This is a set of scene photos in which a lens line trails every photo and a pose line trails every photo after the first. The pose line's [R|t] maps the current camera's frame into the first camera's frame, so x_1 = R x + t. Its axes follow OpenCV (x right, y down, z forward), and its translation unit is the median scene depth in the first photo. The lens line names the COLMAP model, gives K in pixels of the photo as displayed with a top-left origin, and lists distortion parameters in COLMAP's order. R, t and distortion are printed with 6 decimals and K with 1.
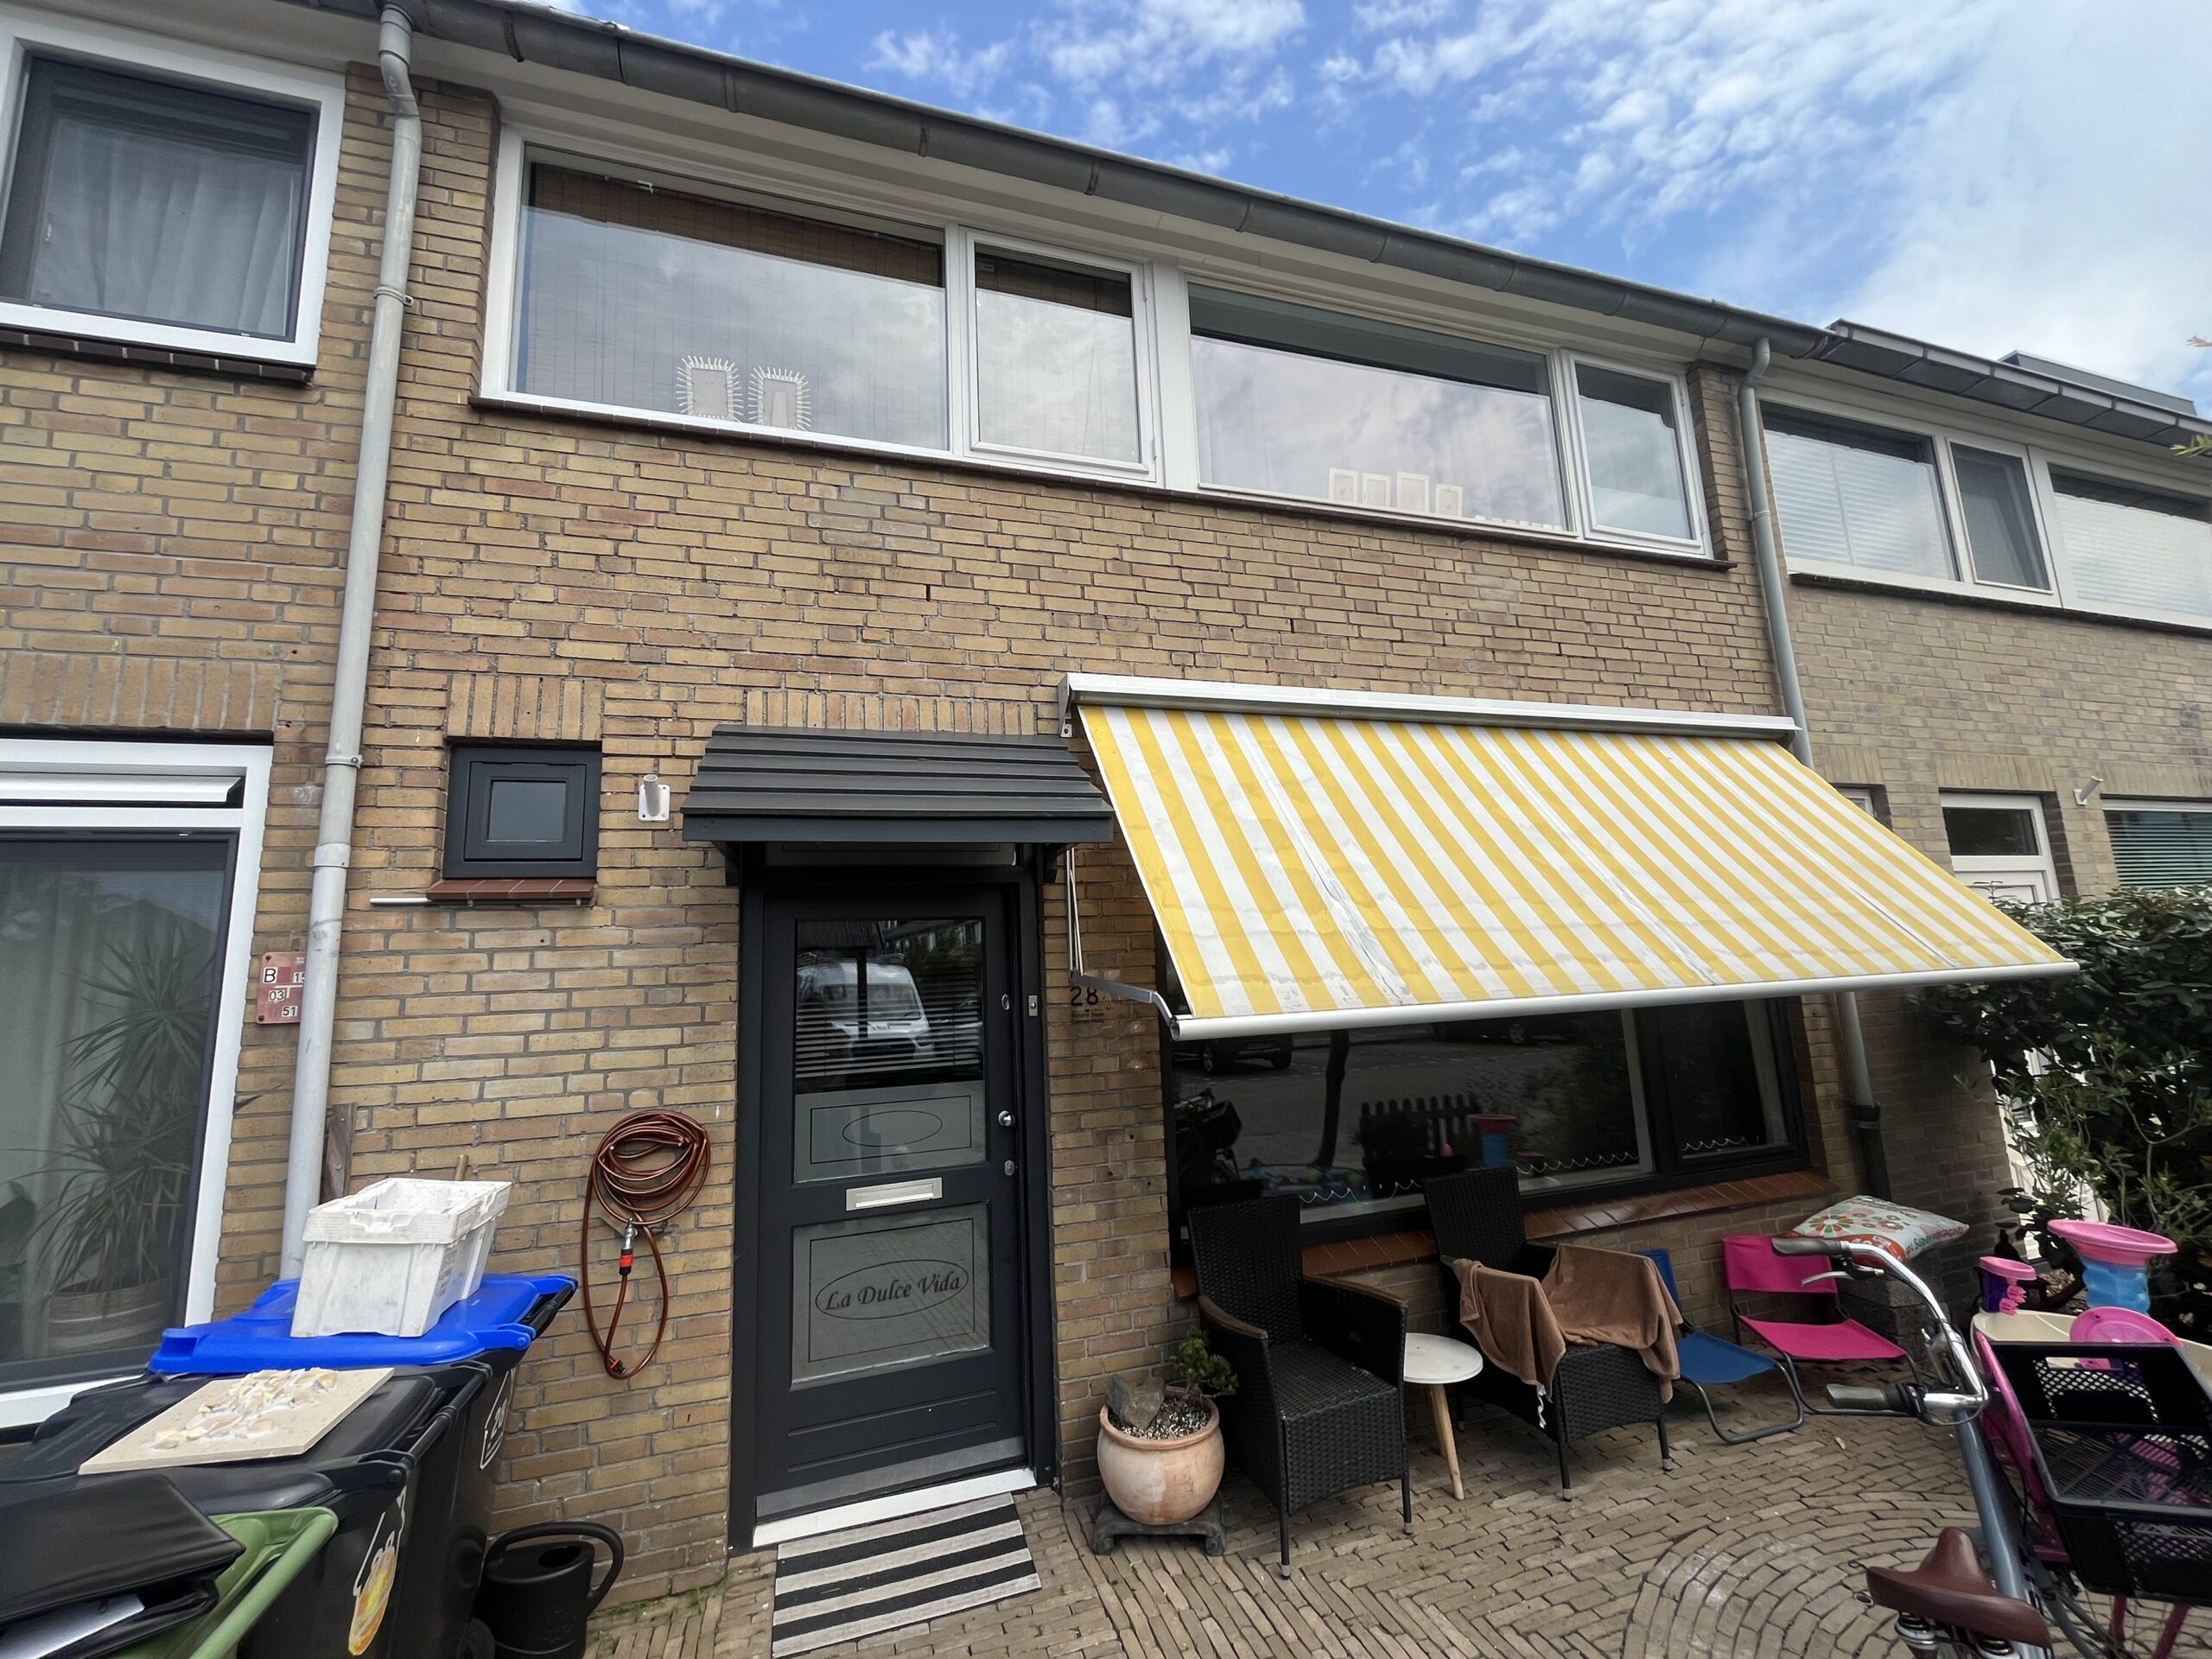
lens RADIAL K [[882.1, 0, 1106.0], [0, 882.1, 828.5], [0, 0, 1]] dist [-0.002328, -0.000087]
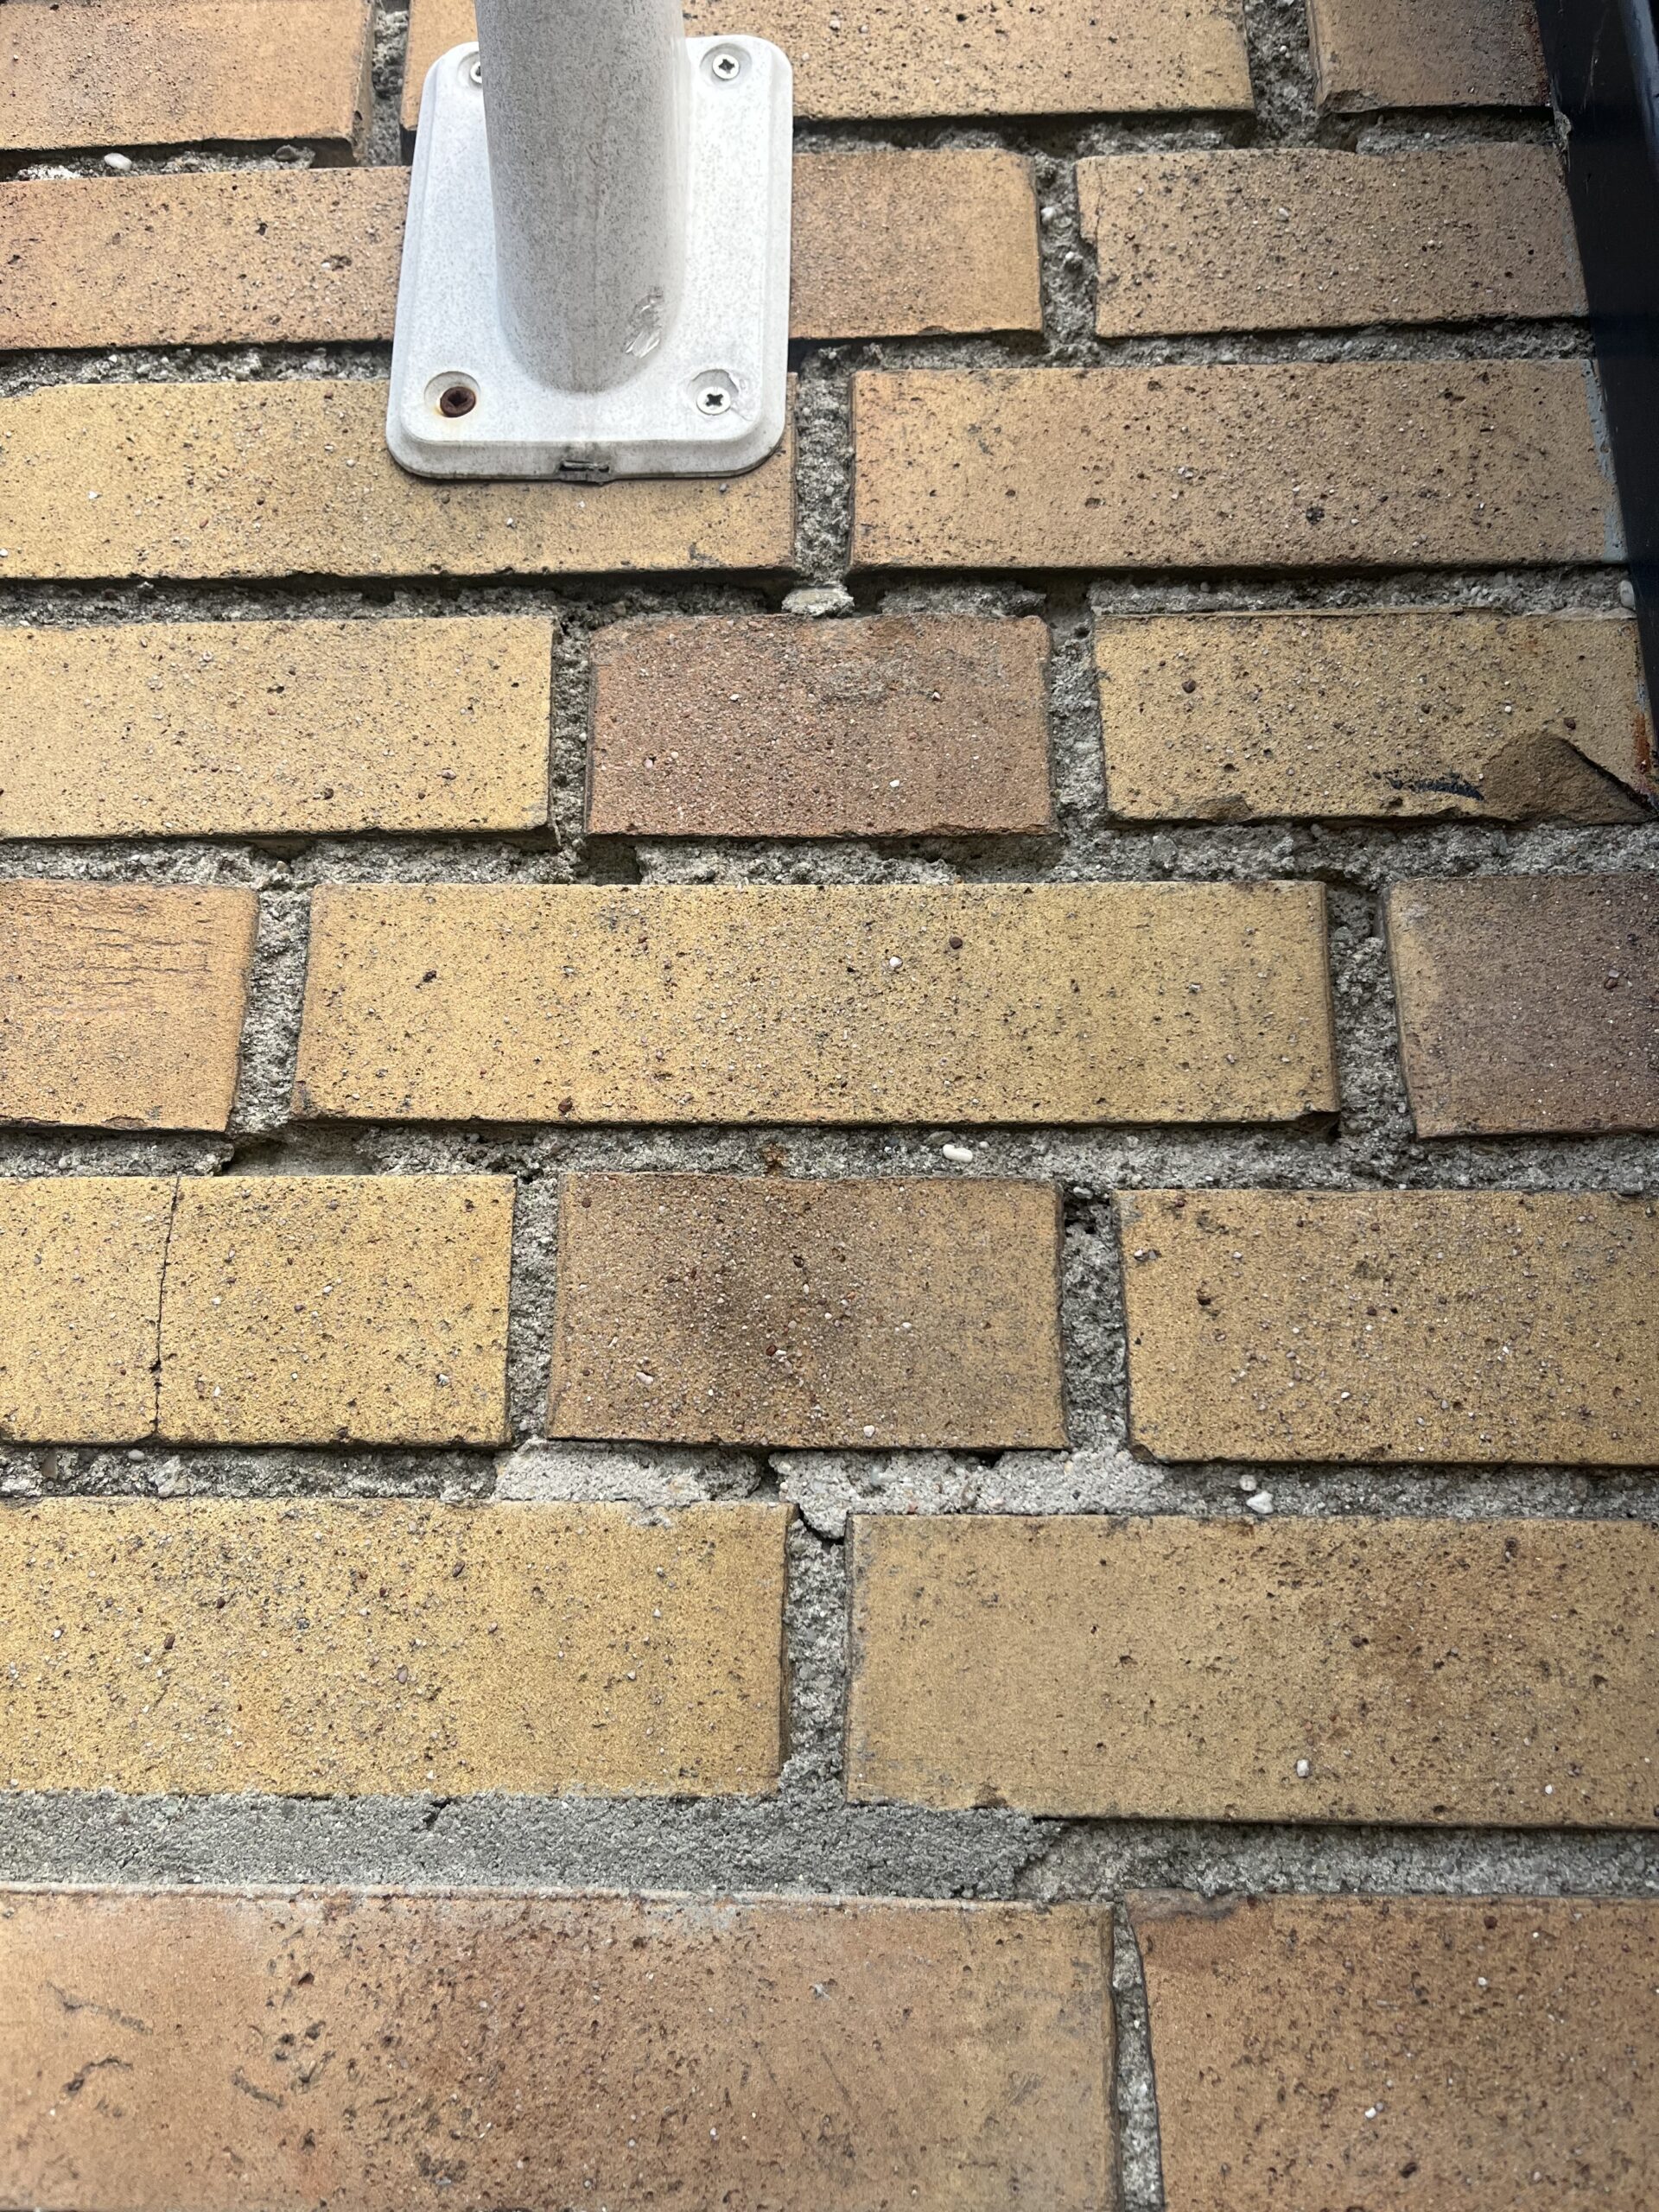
lens RADIAL K [[1674.5, 0, 829.5], [0, 1674.5, 1105.6], [0, 0, 1]] dist [-0.001850, -0.000346]
pose [[0.937195, -0.054121, -0.344583, -0.455654], [0.003889, 0.989449, -0.144827, 0.058149], [0.348785, 0.134391, 0.927517, 0.897350]]
